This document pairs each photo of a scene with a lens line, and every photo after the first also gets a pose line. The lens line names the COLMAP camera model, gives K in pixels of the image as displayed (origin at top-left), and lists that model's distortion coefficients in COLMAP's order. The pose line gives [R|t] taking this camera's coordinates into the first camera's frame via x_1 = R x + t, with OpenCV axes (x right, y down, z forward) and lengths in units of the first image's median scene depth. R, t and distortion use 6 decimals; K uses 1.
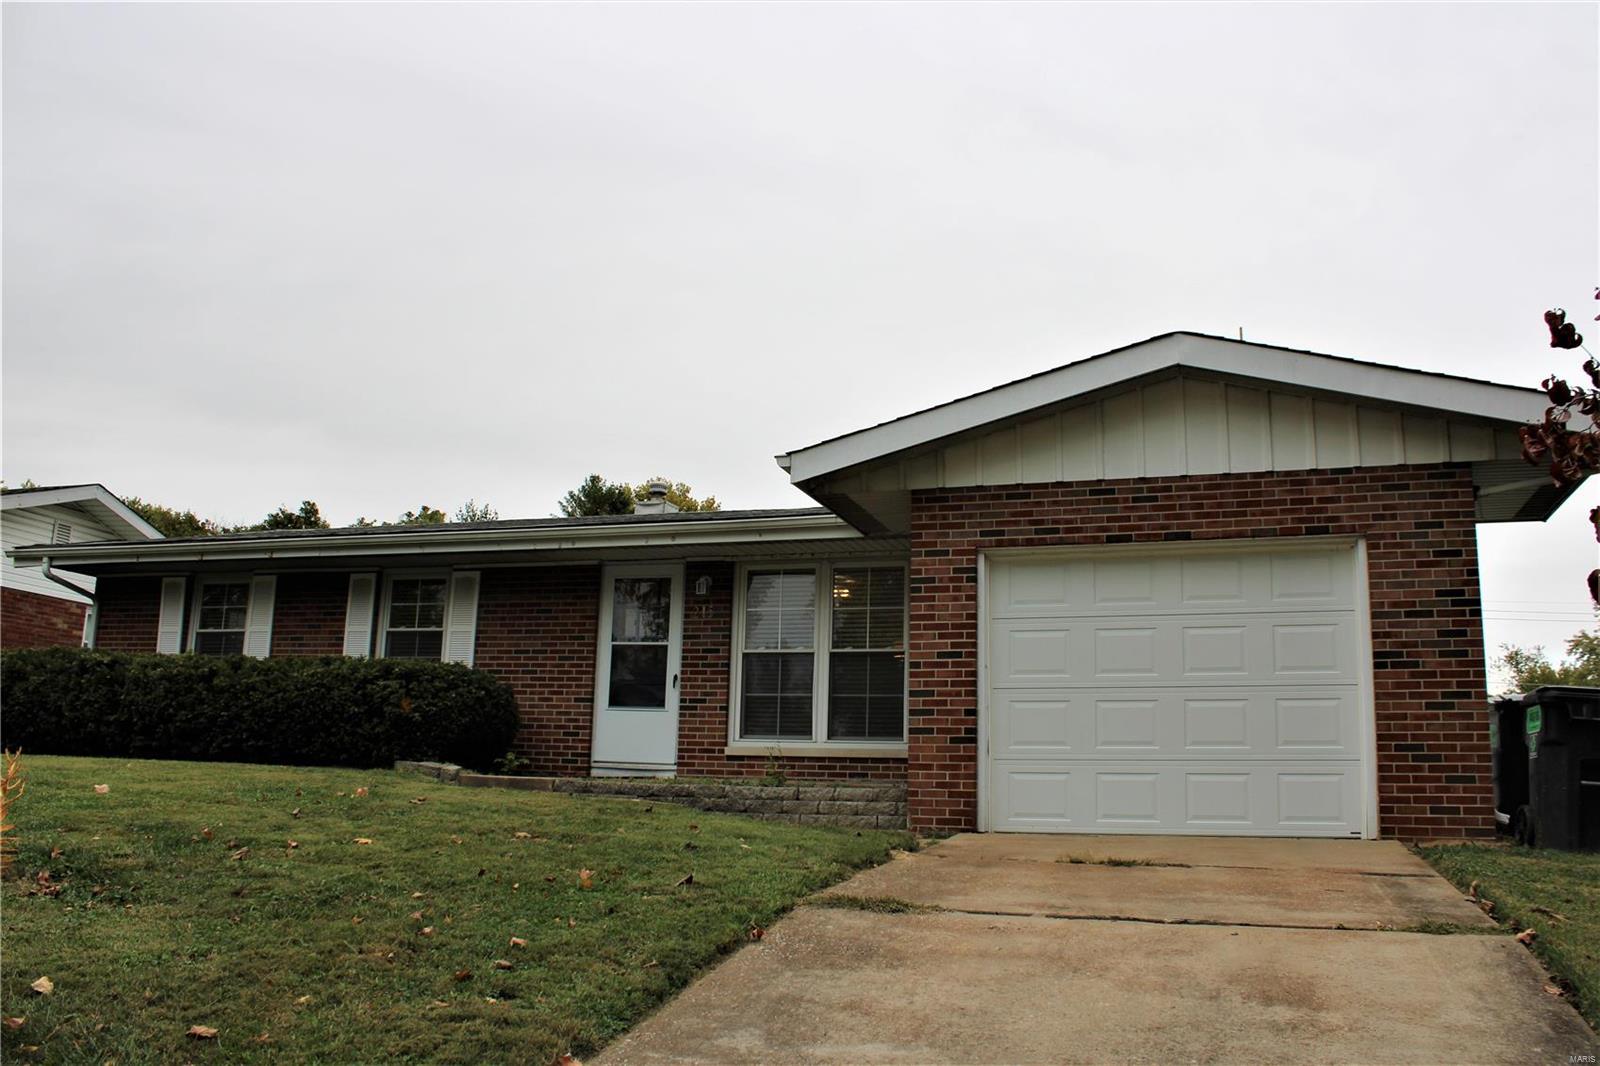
lens RADIAL K [[1329.6, 0, 813.3], [0, 1329.6, 533.6], [0, 0, 1]] dist [-0.157582, 0.125132]
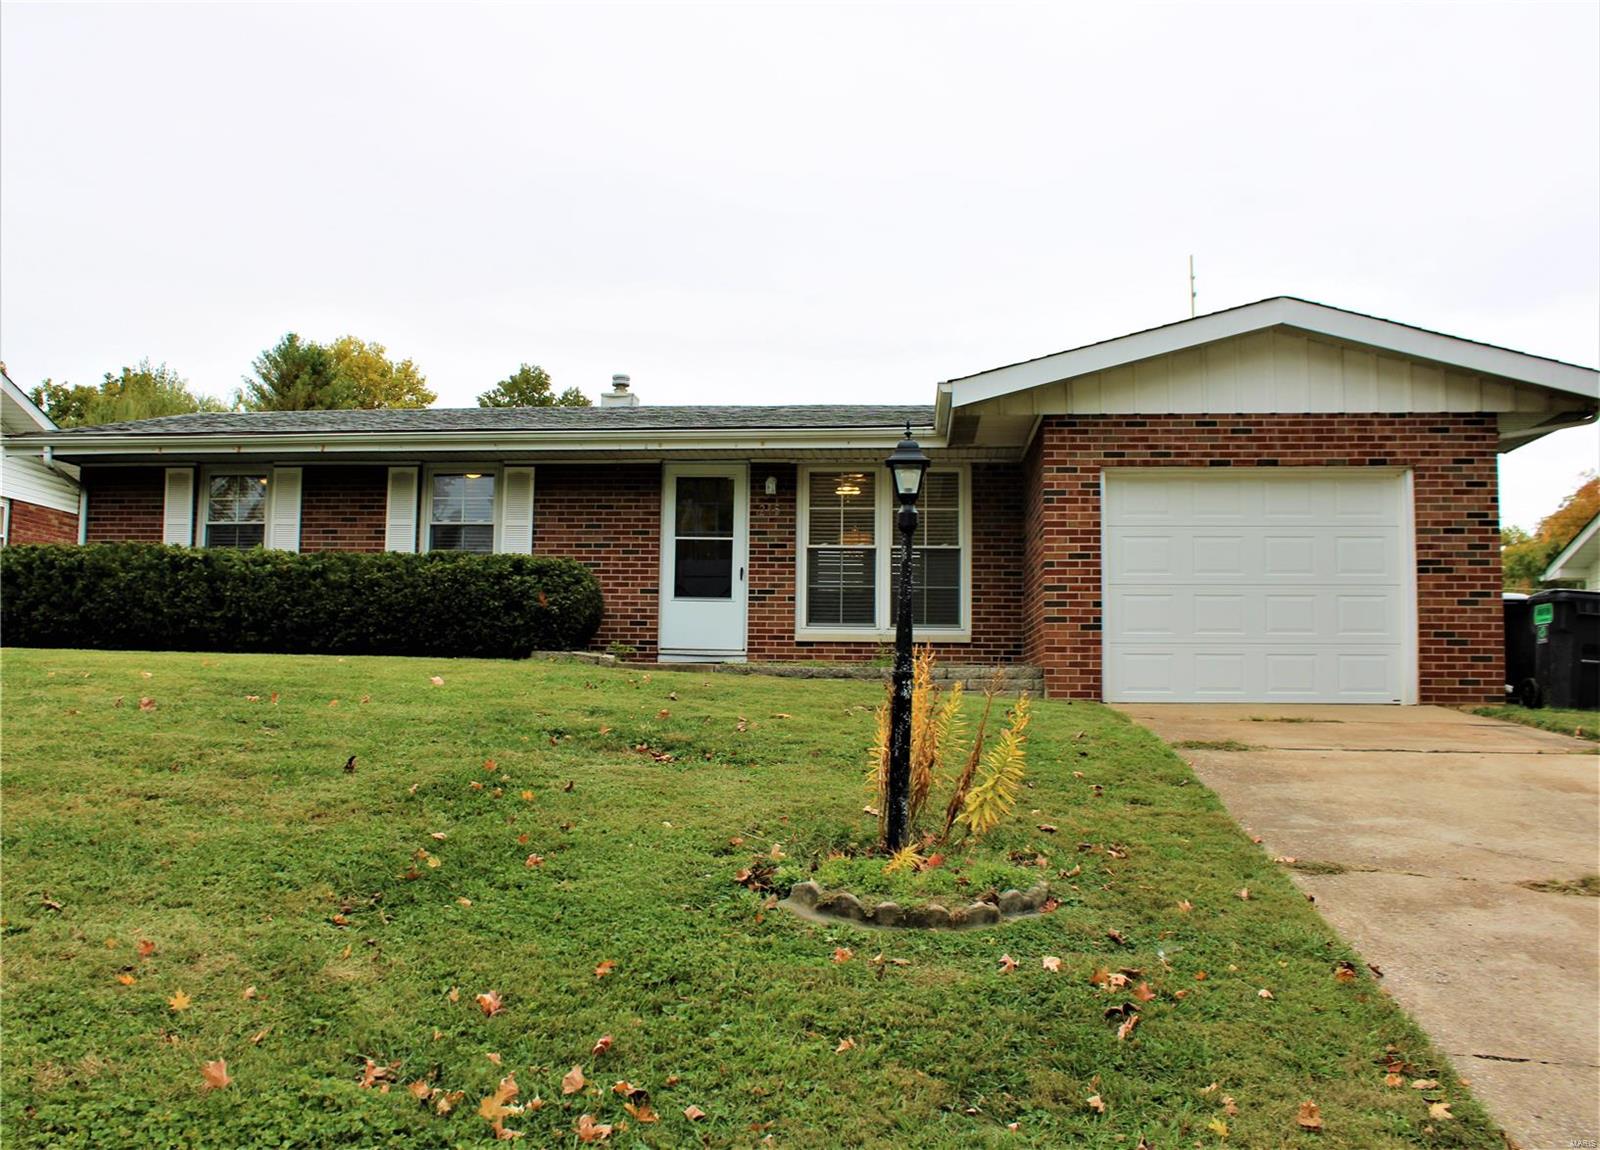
lens RADIAL K [[1422.4, 0, 798.9], [0, 1422.4, 566.9], [0, 0, 1]] dist [-0.110534, 0.038800]
pose [[0.977704, 0.004369, 0.209942, -0.403197], [-0.028383, 0.993358, 0.111507, -0.033295], [-0.208061, -0.114980, 0.971334, -0.184157]]
